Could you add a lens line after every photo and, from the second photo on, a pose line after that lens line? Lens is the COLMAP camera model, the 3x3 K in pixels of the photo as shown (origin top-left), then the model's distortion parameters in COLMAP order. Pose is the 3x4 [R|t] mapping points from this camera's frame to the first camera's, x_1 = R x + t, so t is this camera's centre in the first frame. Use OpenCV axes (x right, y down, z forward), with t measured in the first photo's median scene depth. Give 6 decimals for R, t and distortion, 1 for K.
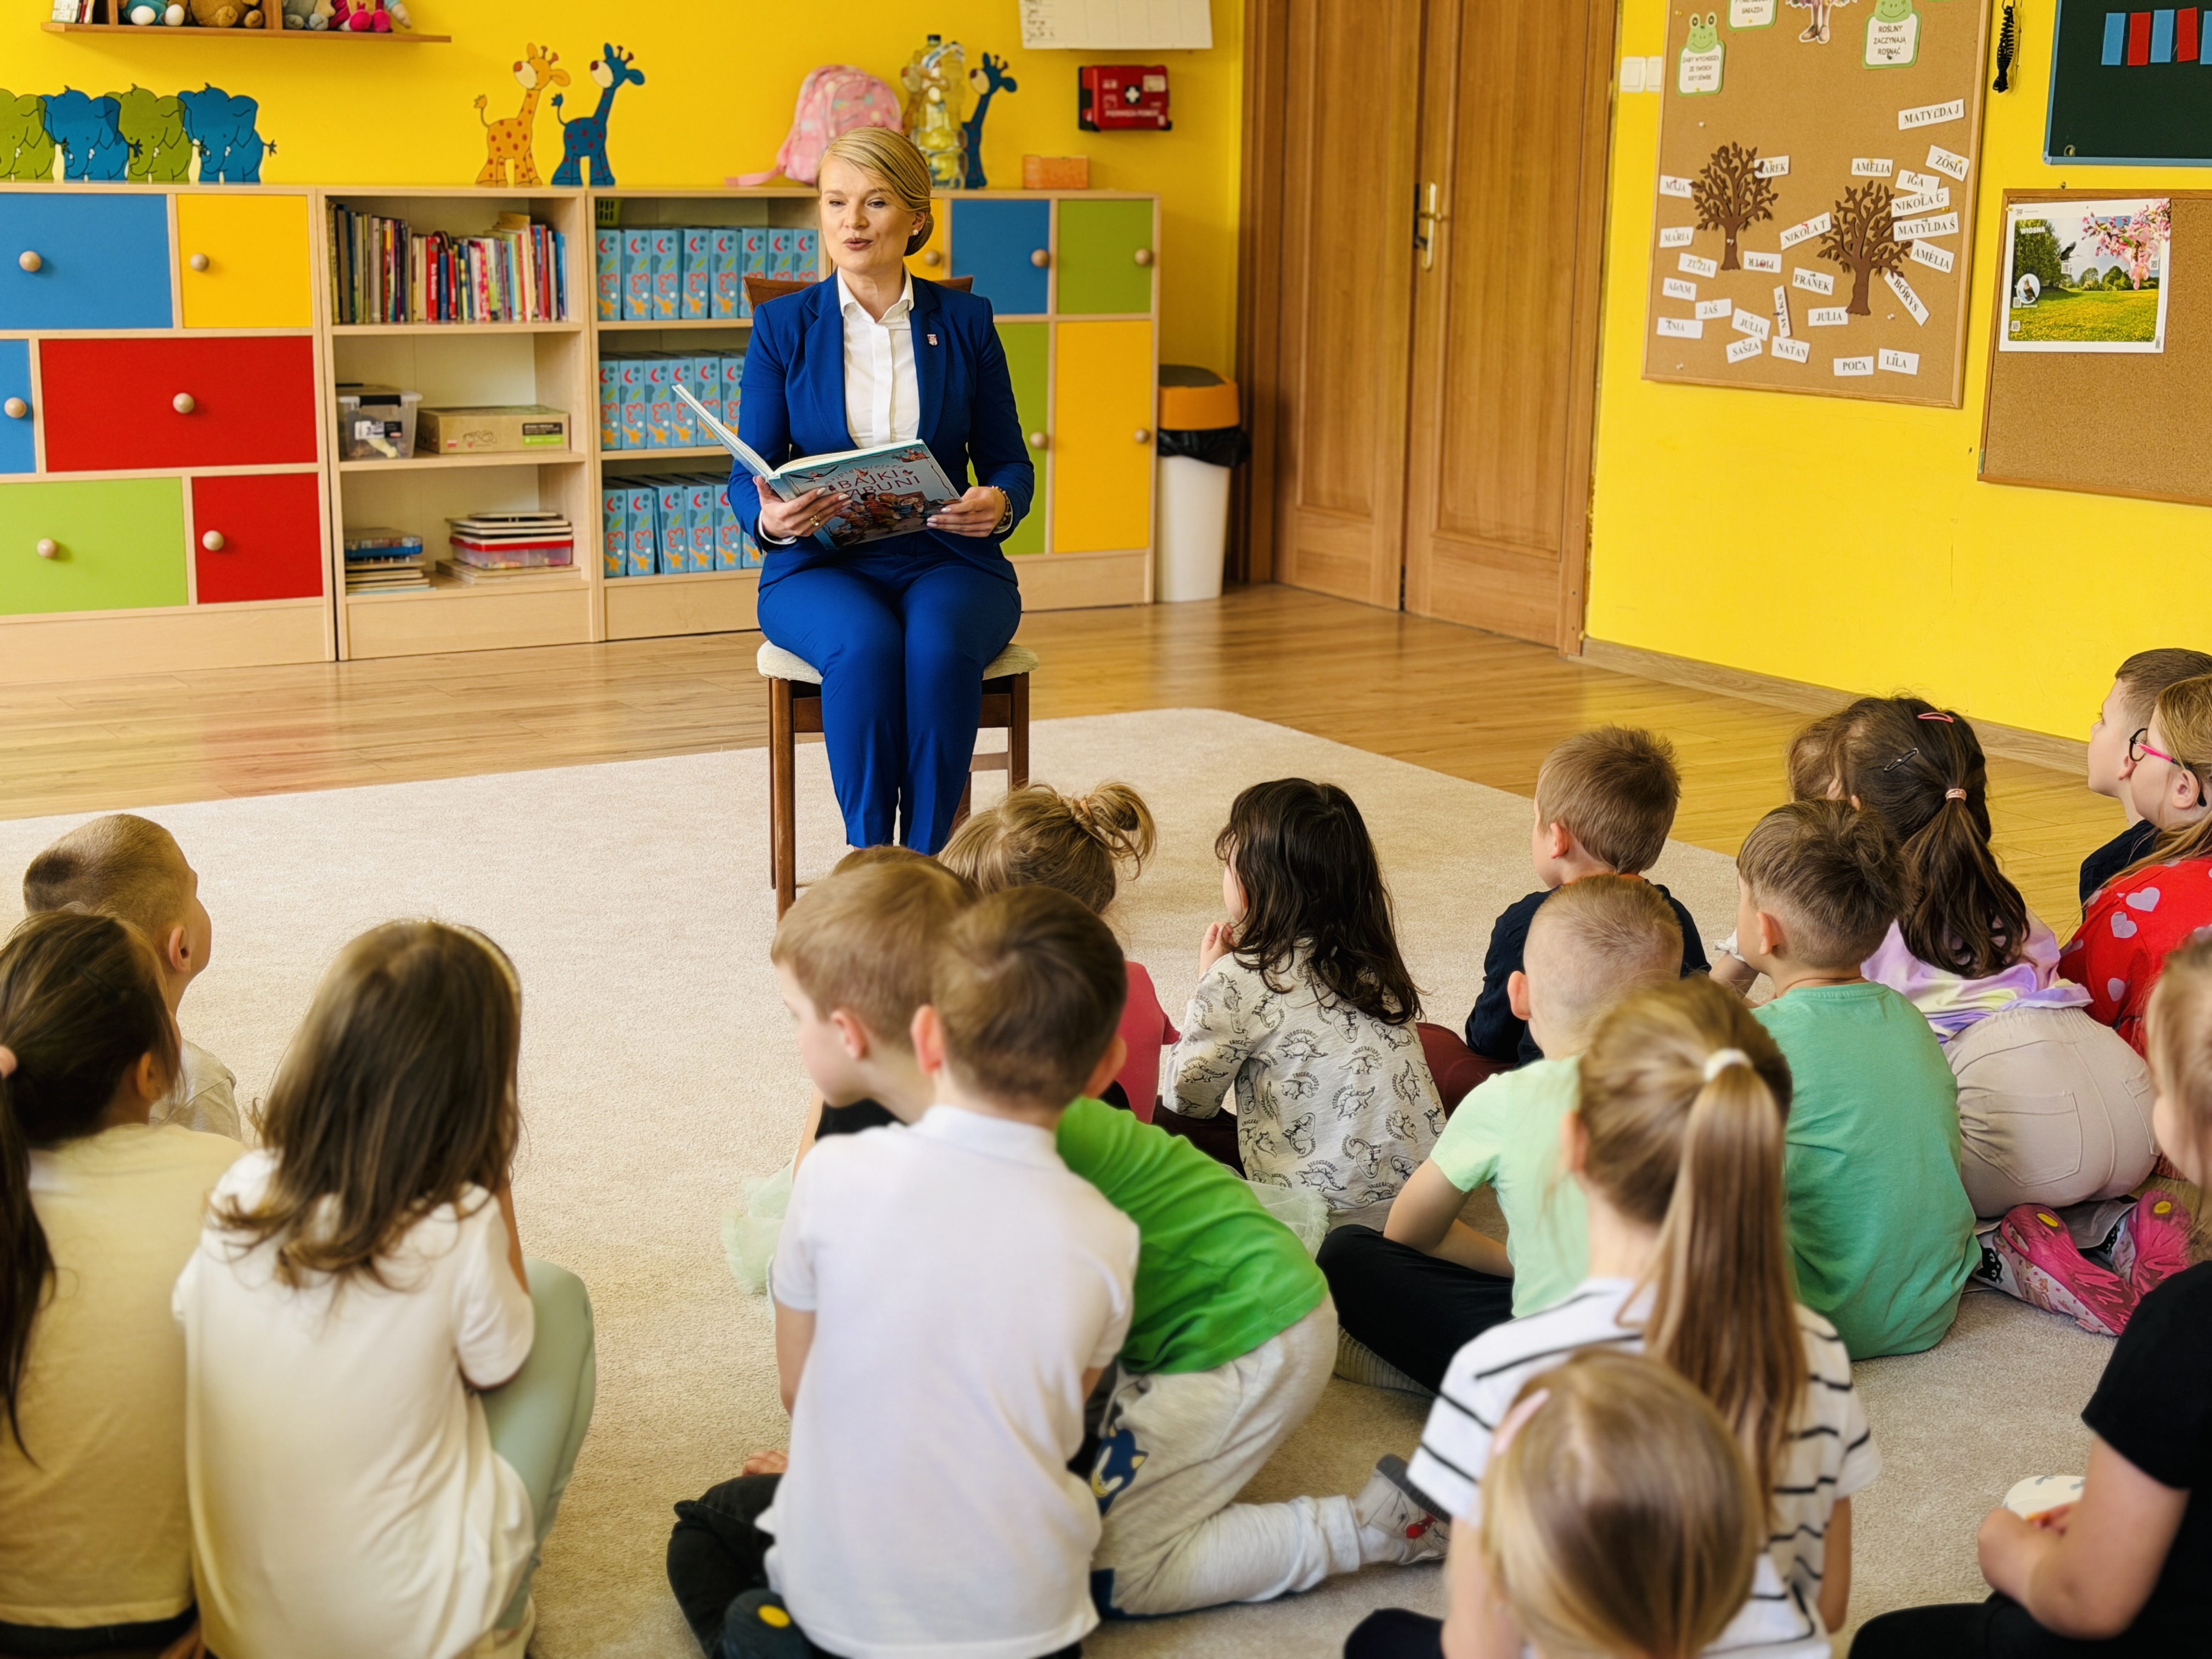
lens RADIAL K [[3162.3, 0, 1110.0], [0, 3162.3, 842.0], [0, 0, 1]] dist [0.108614, 0.000000]
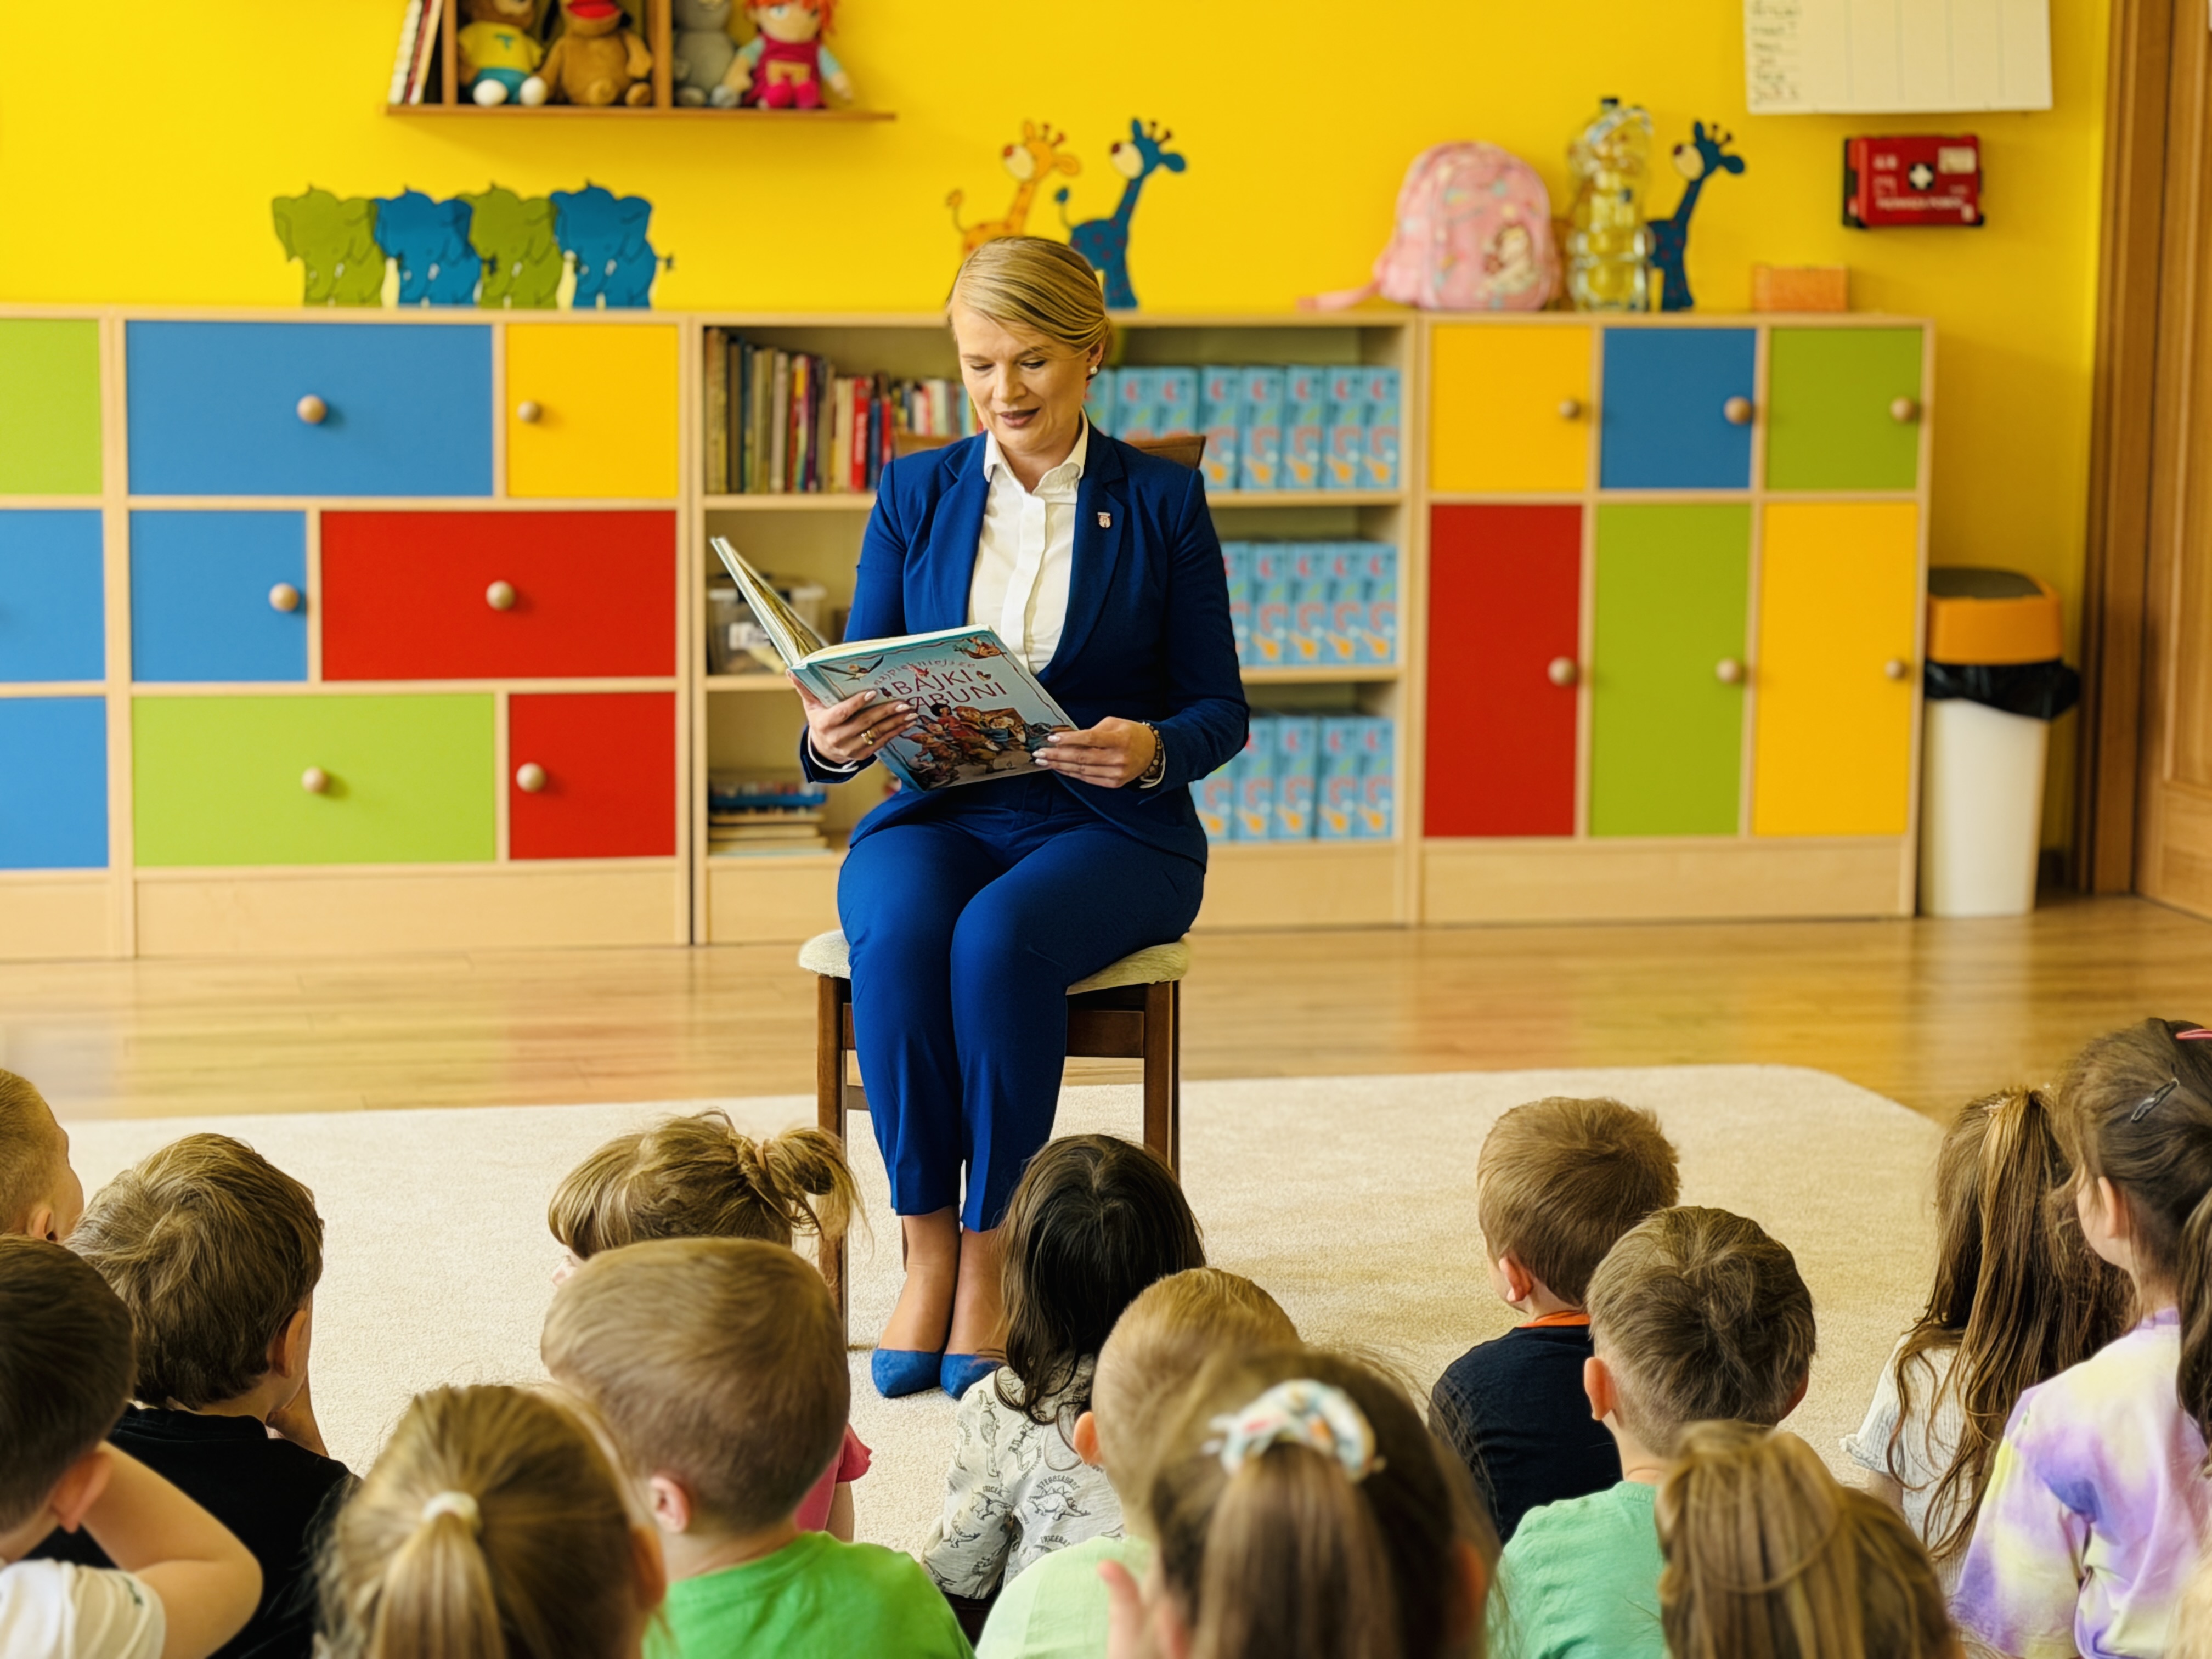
lens RADIAL K [[4692.1, 0, 1106.5], [0, 4692.1, 832.2], [0, 0, 1]] dist [0.161882, 0.000000]
pose [[0.951824, 0.036608, -0.304451, 0.178738], [-0.064901, 0.994406, -0.083335, 0.001482], [0.299698, 0.099079, 0.948875, -0.003535]]
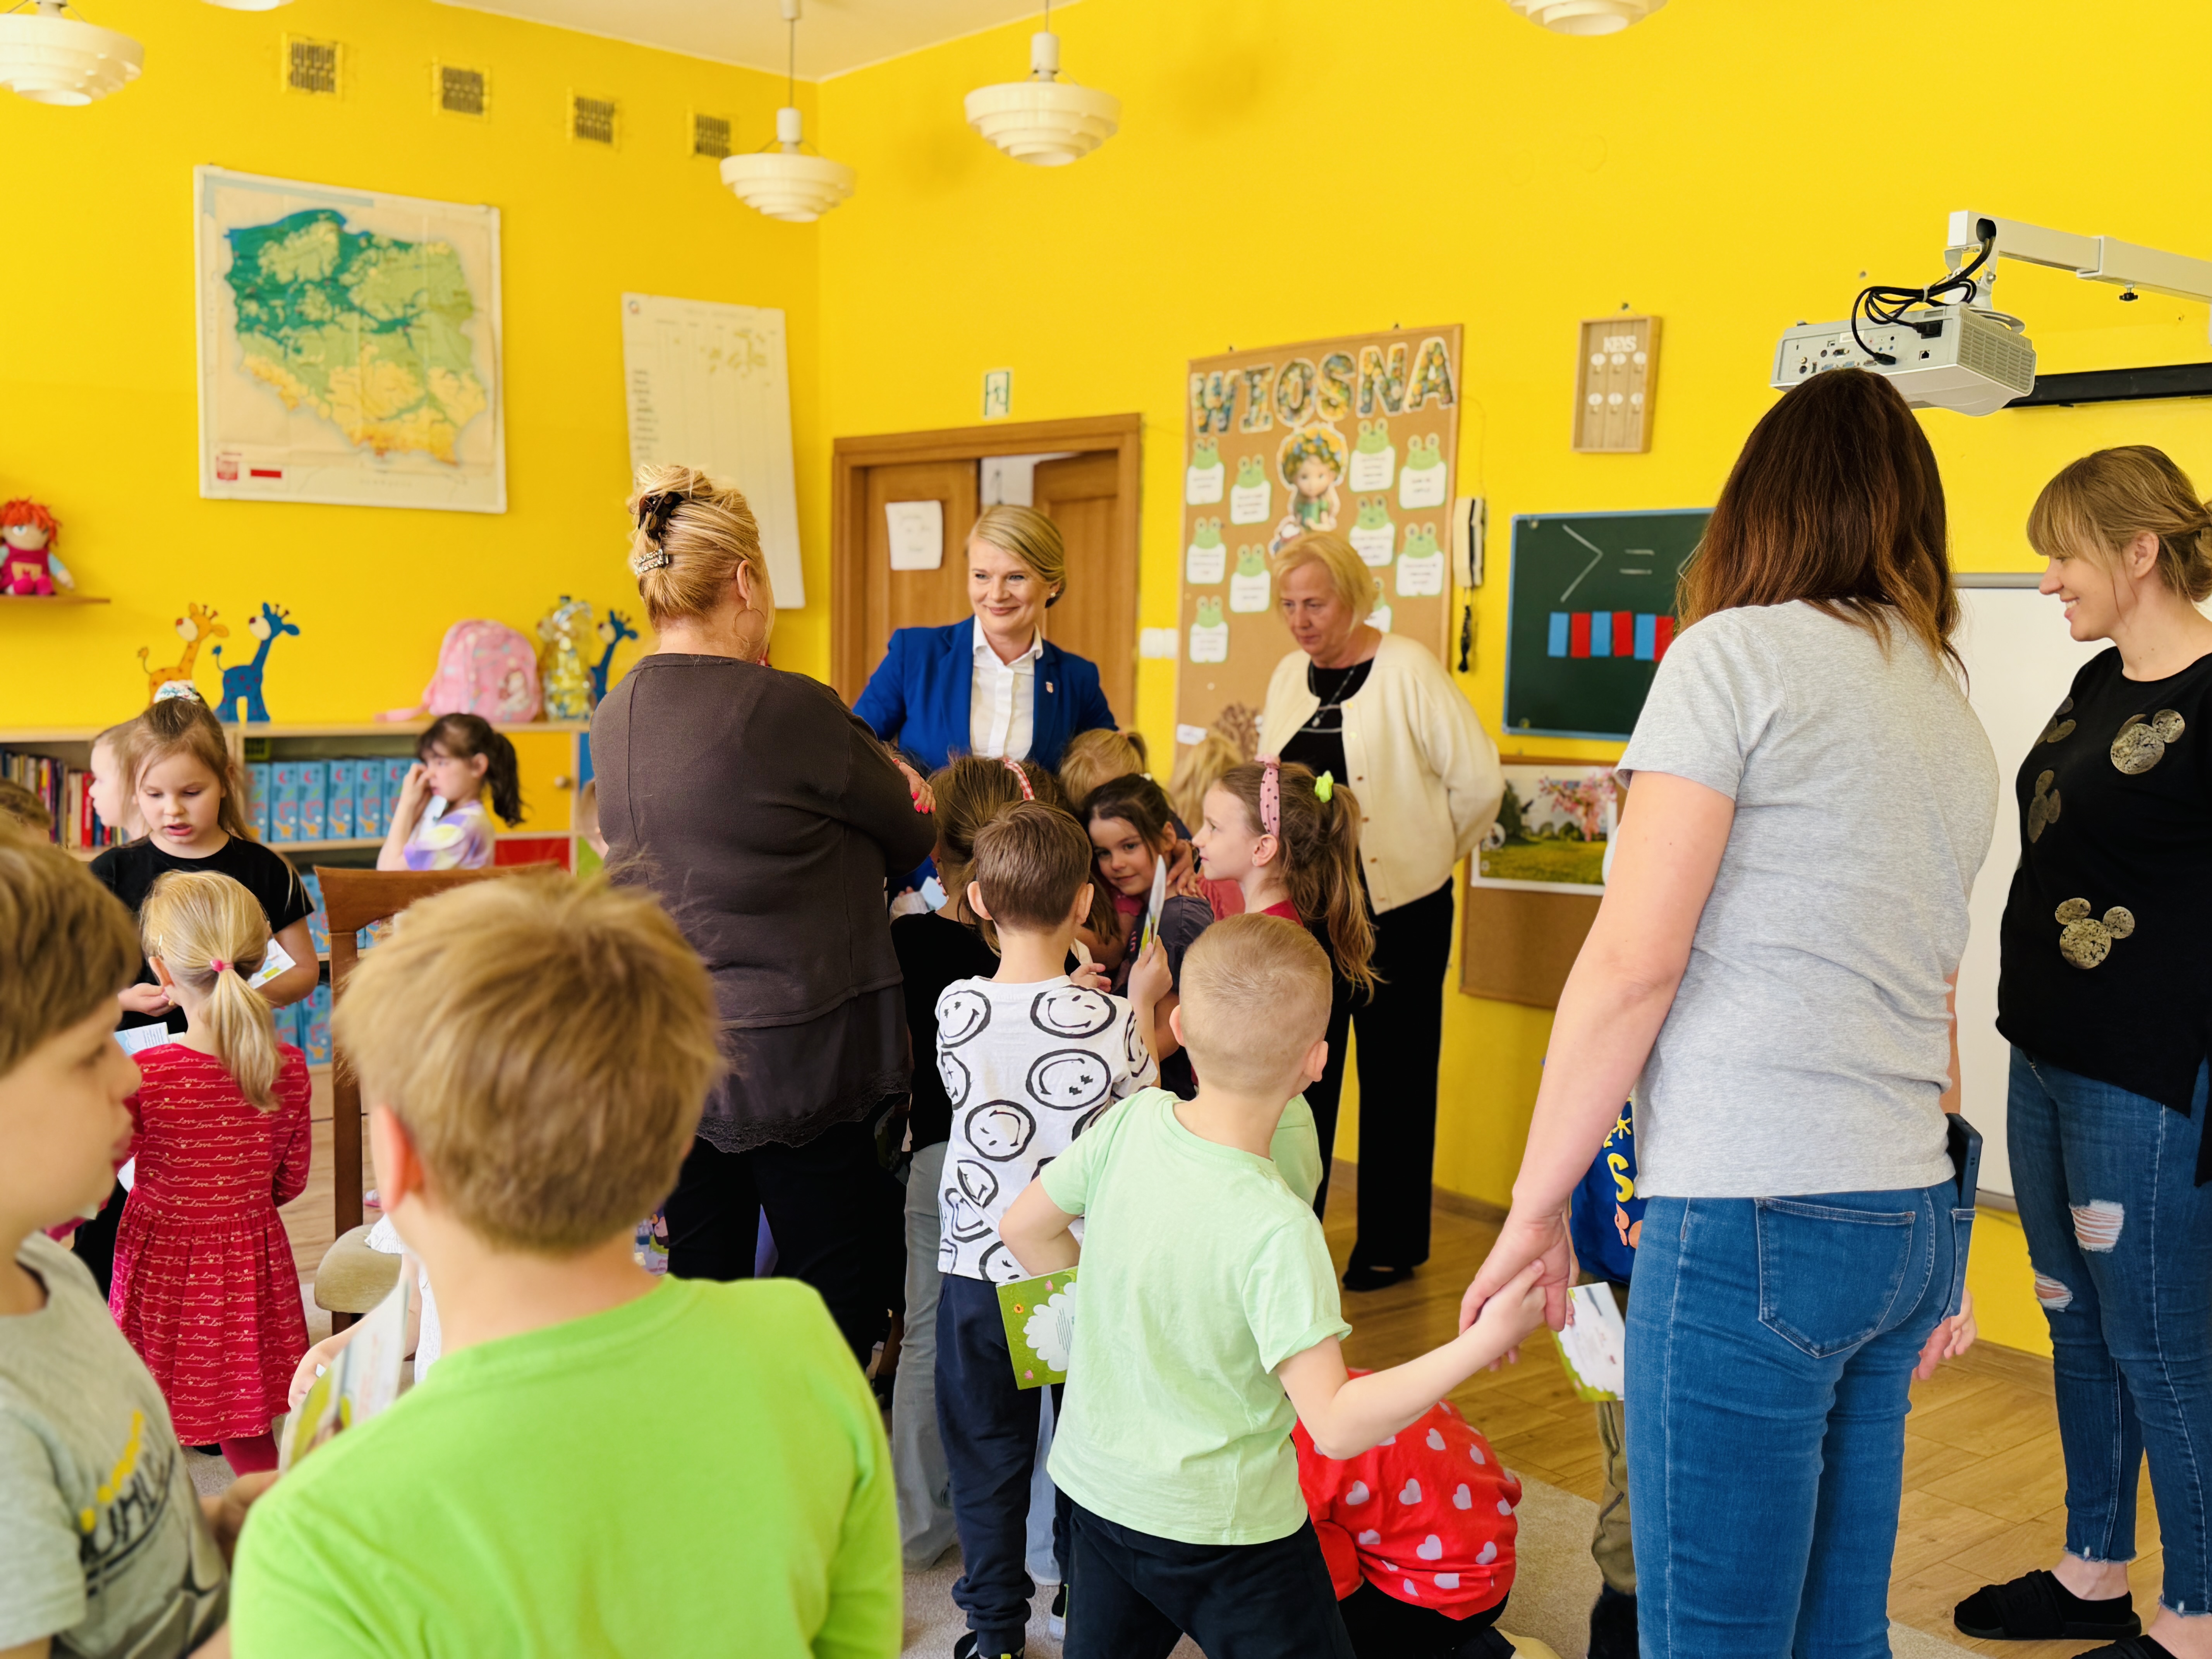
lens RADIAL K [[2214.5, 0, 1116.0], [0, 2214.5, 828.3], [0, 0, 1]] dist [0.079409, 0.000000]
pose [[0.986754, -0.006125, 0.162108, 0.013573], [0.026752, 0.991750, -0.125365, -0.064079], [-0.160003, 0.128041, 0.978777, 0.184493]]
